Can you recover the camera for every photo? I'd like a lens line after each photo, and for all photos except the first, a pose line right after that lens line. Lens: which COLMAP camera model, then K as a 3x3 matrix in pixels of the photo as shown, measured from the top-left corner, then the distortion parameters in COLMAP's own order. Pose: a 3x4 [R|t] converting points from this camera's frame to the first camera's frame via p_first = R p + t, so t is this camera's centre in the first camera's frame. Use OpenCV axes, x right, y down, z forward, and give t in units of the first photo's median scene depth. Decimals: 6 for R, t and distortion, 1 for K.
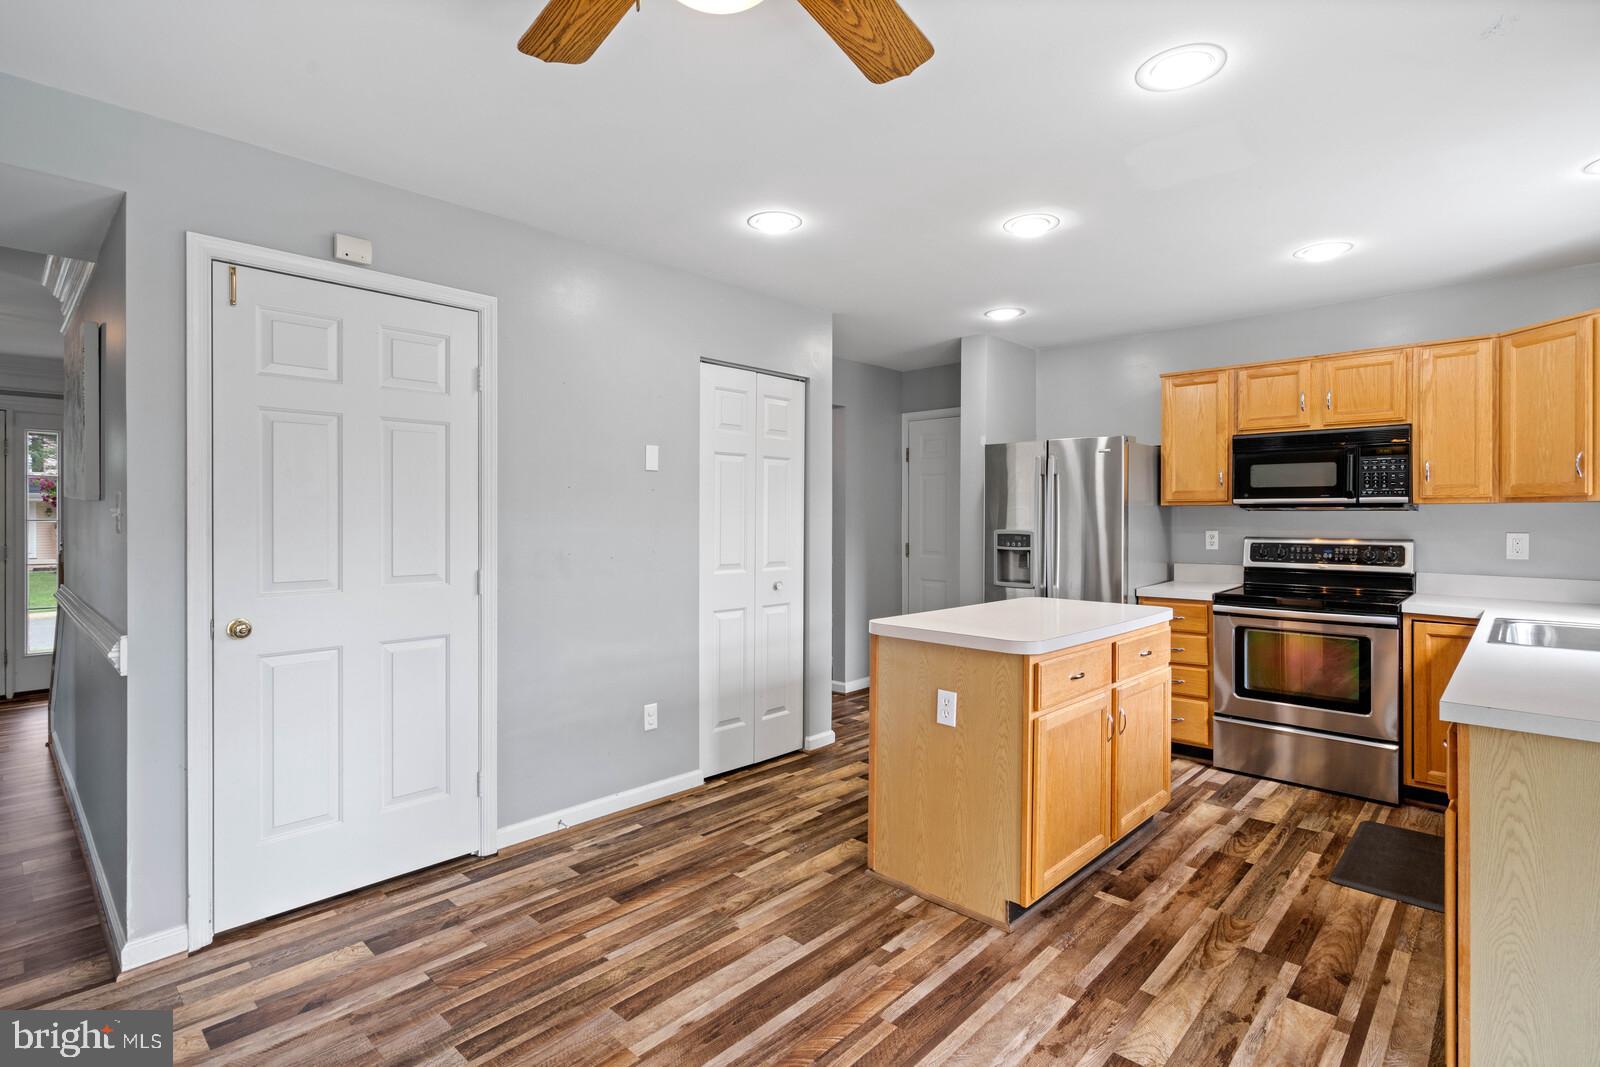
lens RADIAL K [[739.2, 0, 780.9], [0, 739.2, 514.3], [0, 0, 1]] dist [-0.012447, 0.003303]
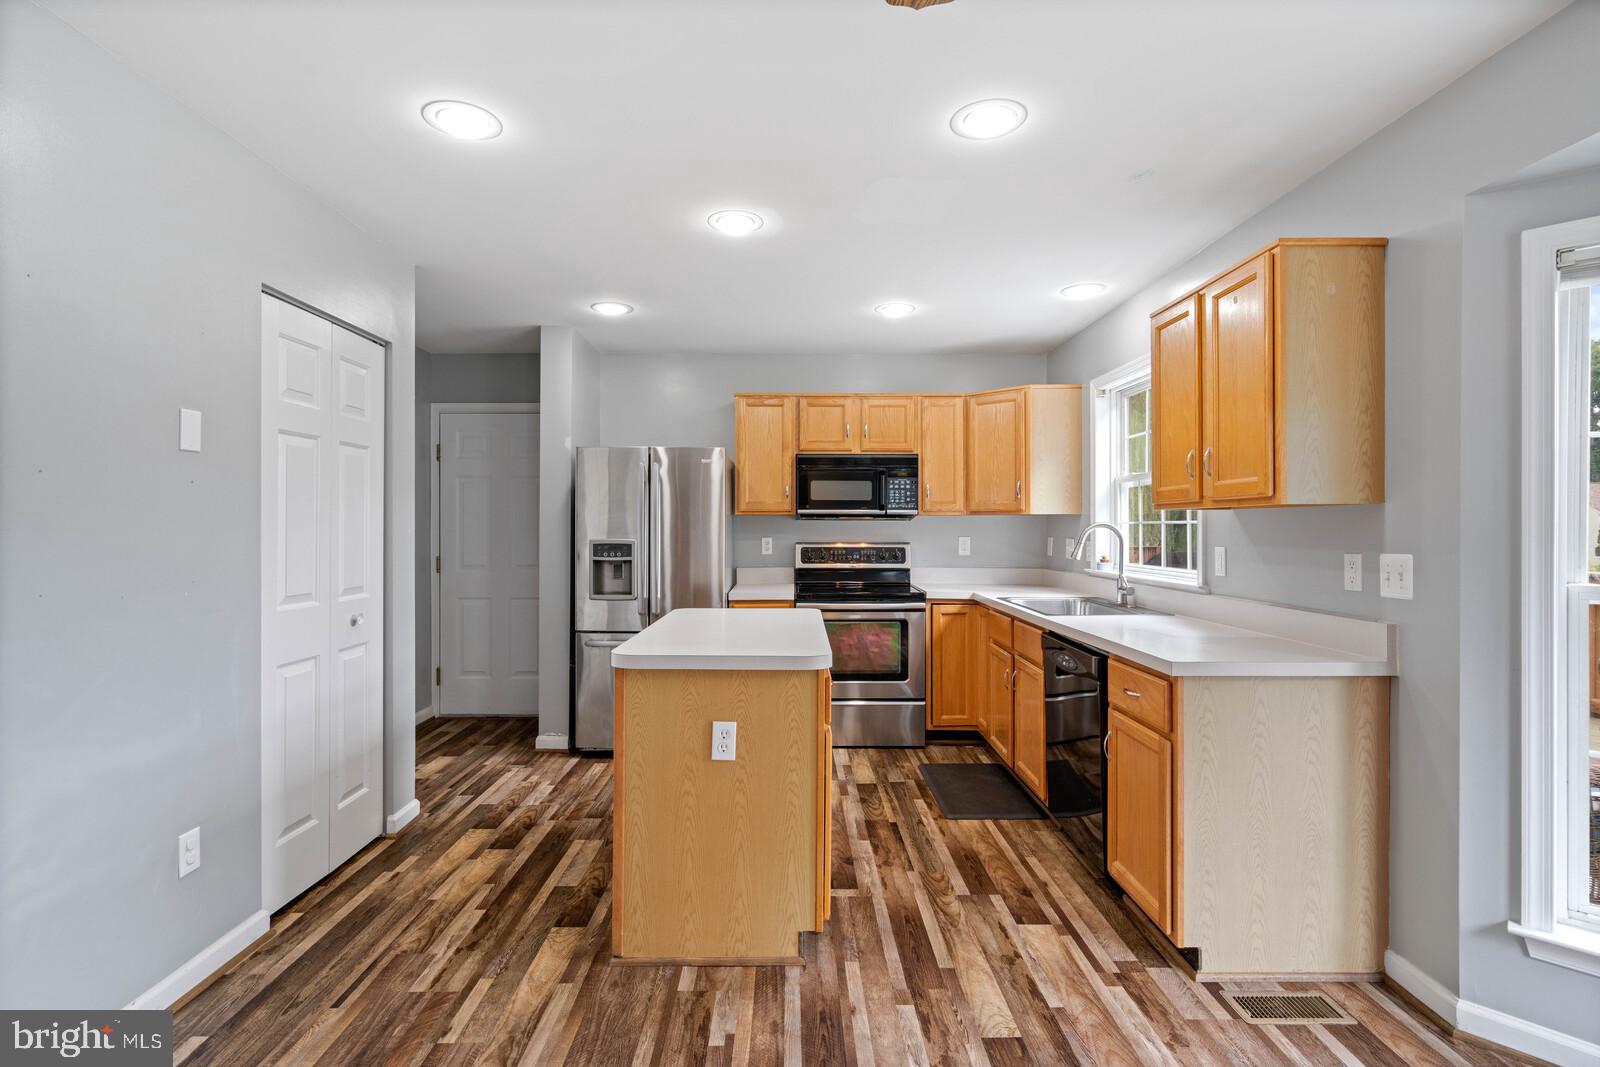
lens RADIAL K [[739.2, 0, 764.8], [0, 739.2, 523.8], [0, 0, 1]] dist [-0.012447, 0.003303]
pose [[0.726602, 0.000408, 0.687059, -0.259204], [-0.001515, 0.999998, 0.001008, 0.000274], [-0.687057, -0.001773, 0.726601, 0.239147]]
